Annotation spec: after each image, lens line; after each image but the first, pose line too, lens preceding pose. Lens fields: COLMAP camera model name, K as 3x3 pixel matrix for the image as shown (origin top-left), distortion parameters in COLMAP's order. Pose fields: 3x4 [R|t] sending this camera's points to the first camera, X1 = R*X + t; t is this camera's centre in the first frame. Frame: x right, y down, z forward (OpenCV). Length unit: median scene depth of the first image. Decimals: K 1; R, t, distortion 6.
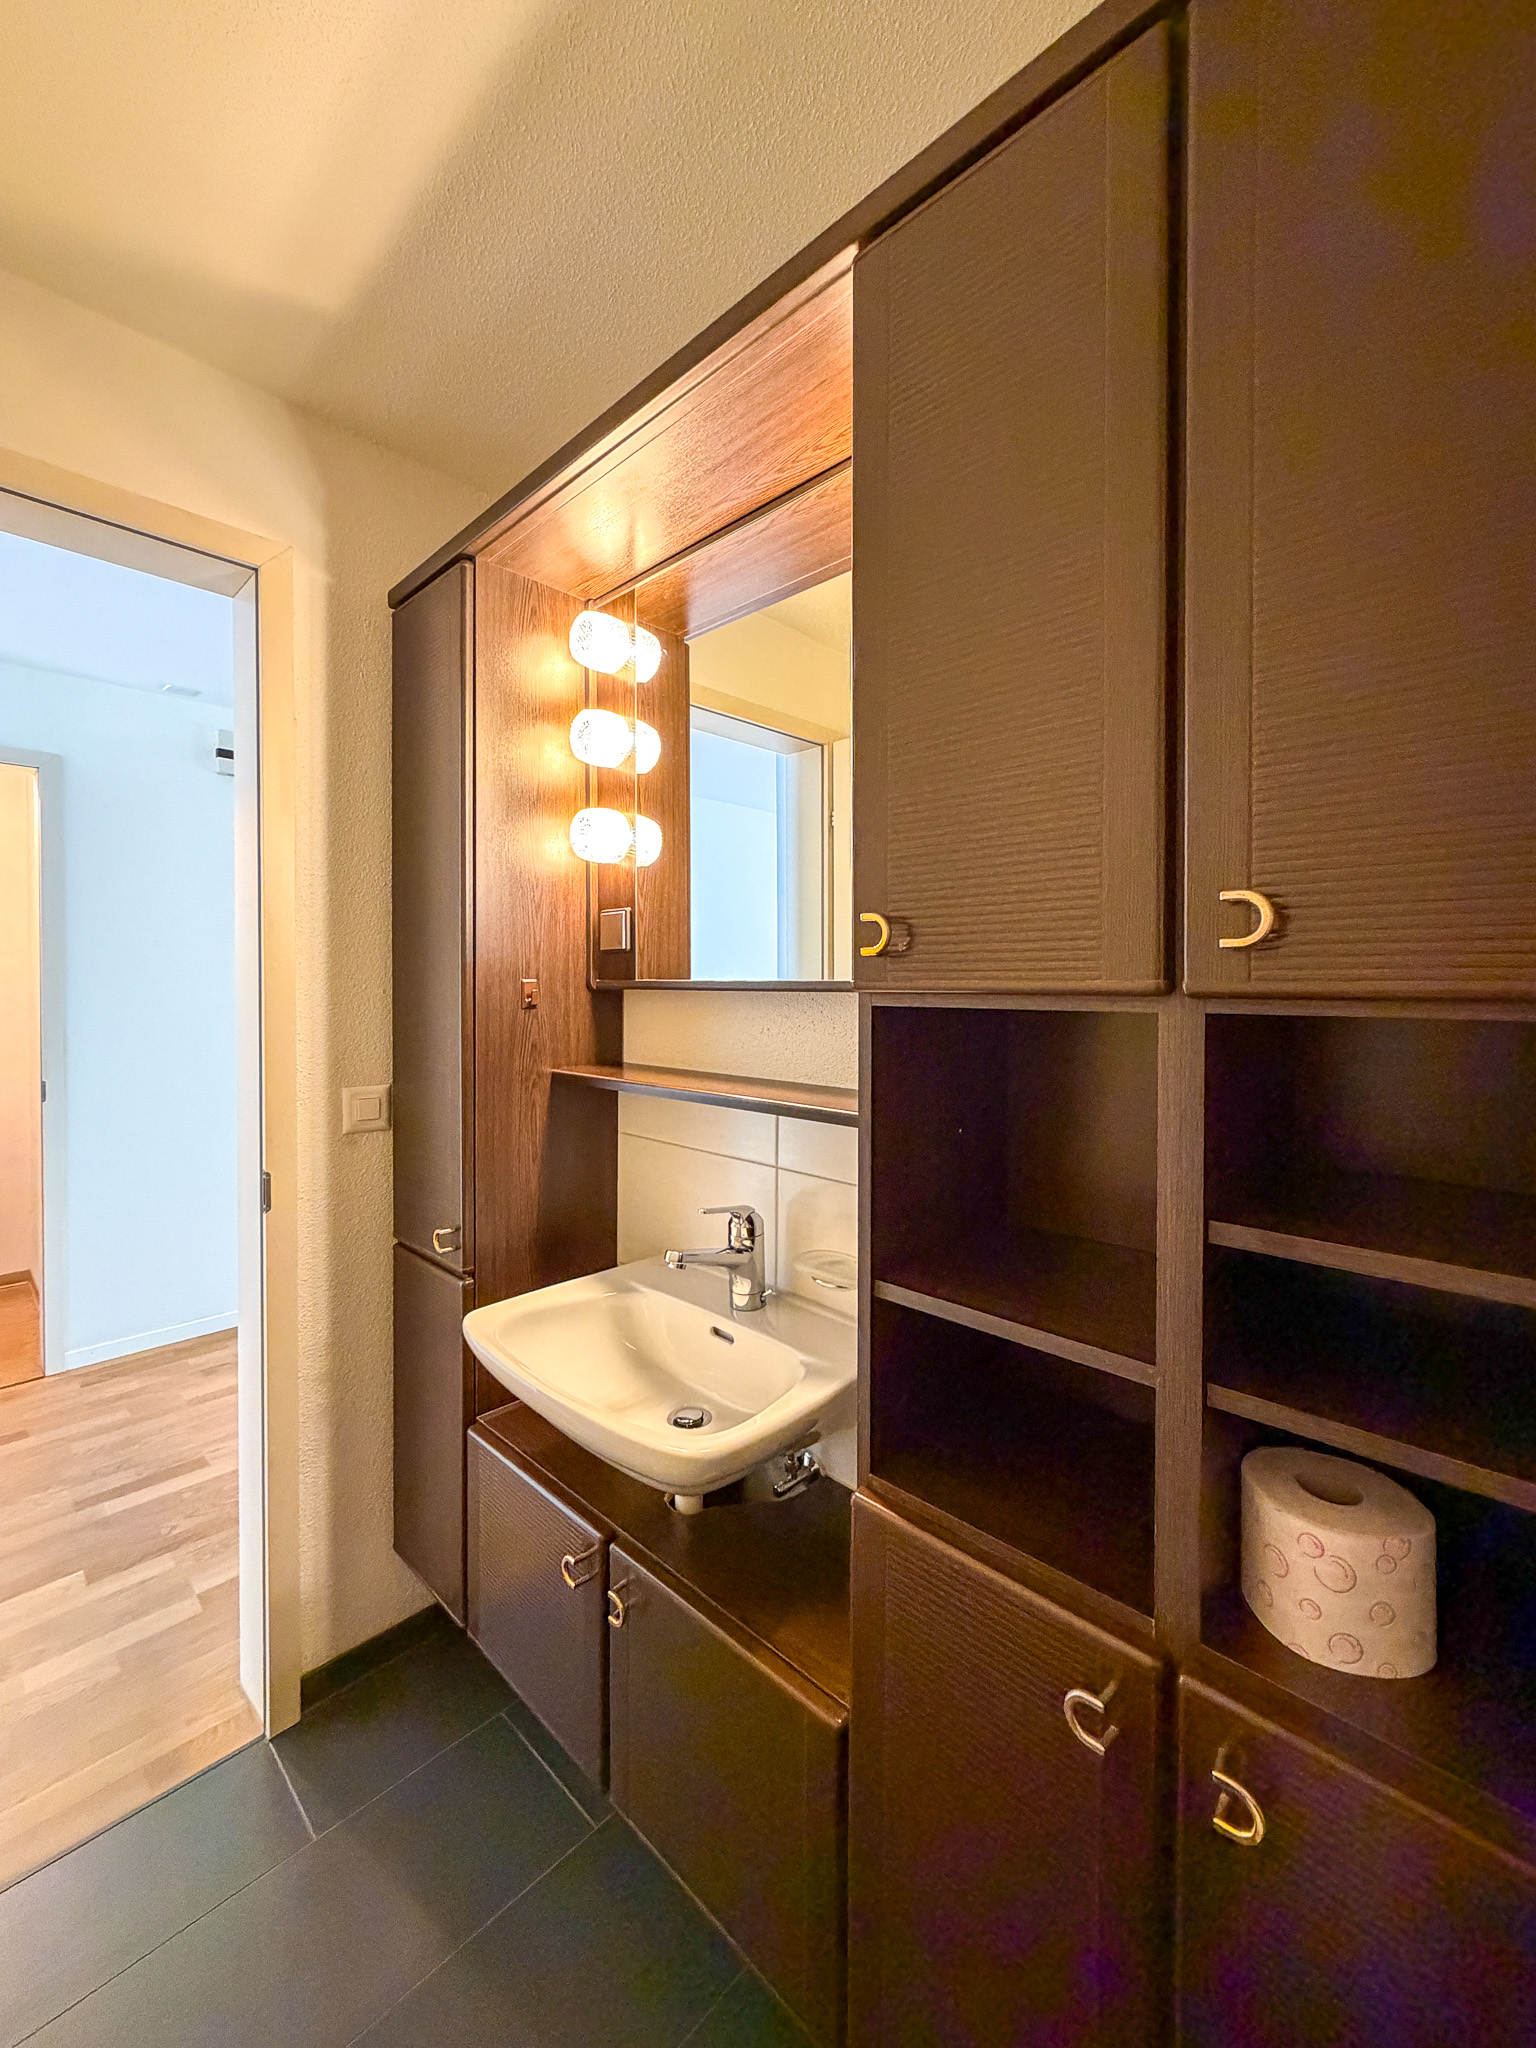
lens RADIAL K [[835.7, 0, 760.4], [0, 835.7, 1006.3], [0, 0, 1]] dist [0.002639, -0.000096]
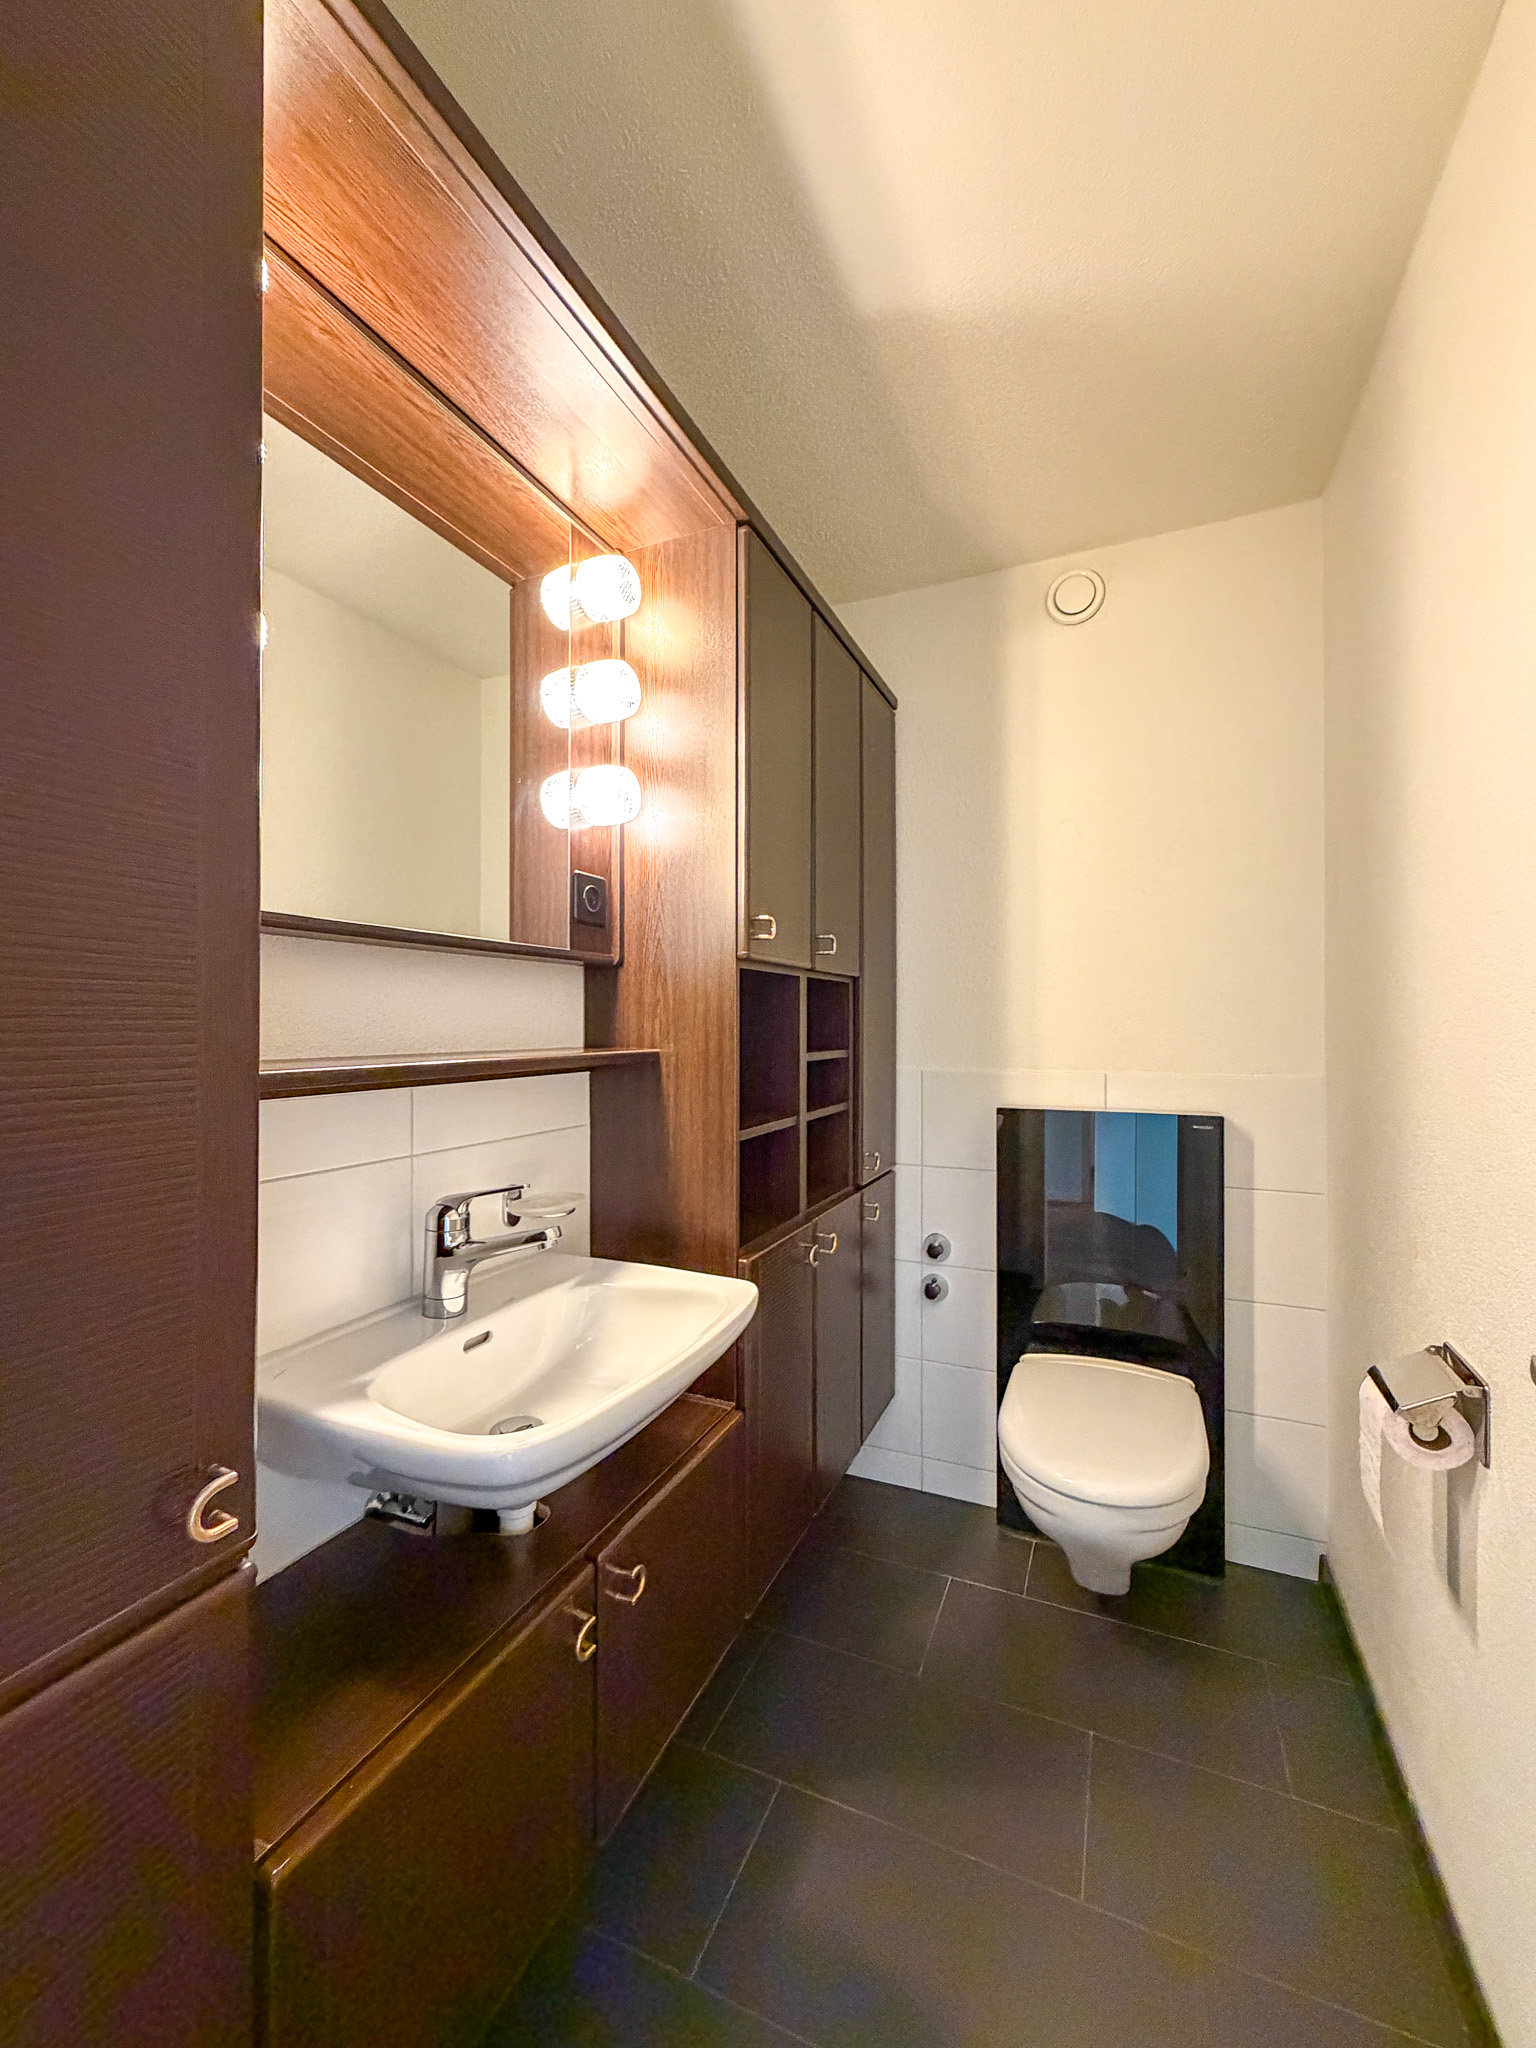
lens RADIAL K [[835.7, 0, 762.4], [0, 835.7, 1014.8], [0, 0, 1]] dist [0.002639, -0.000096]
pose [[-0.350673, -0.006385, 0.936476, -1.095827], [0.012330, 0.999859, 0.011434, 0.052665], [-0.936417, 0.015557, -0.350544, 1.160210]]
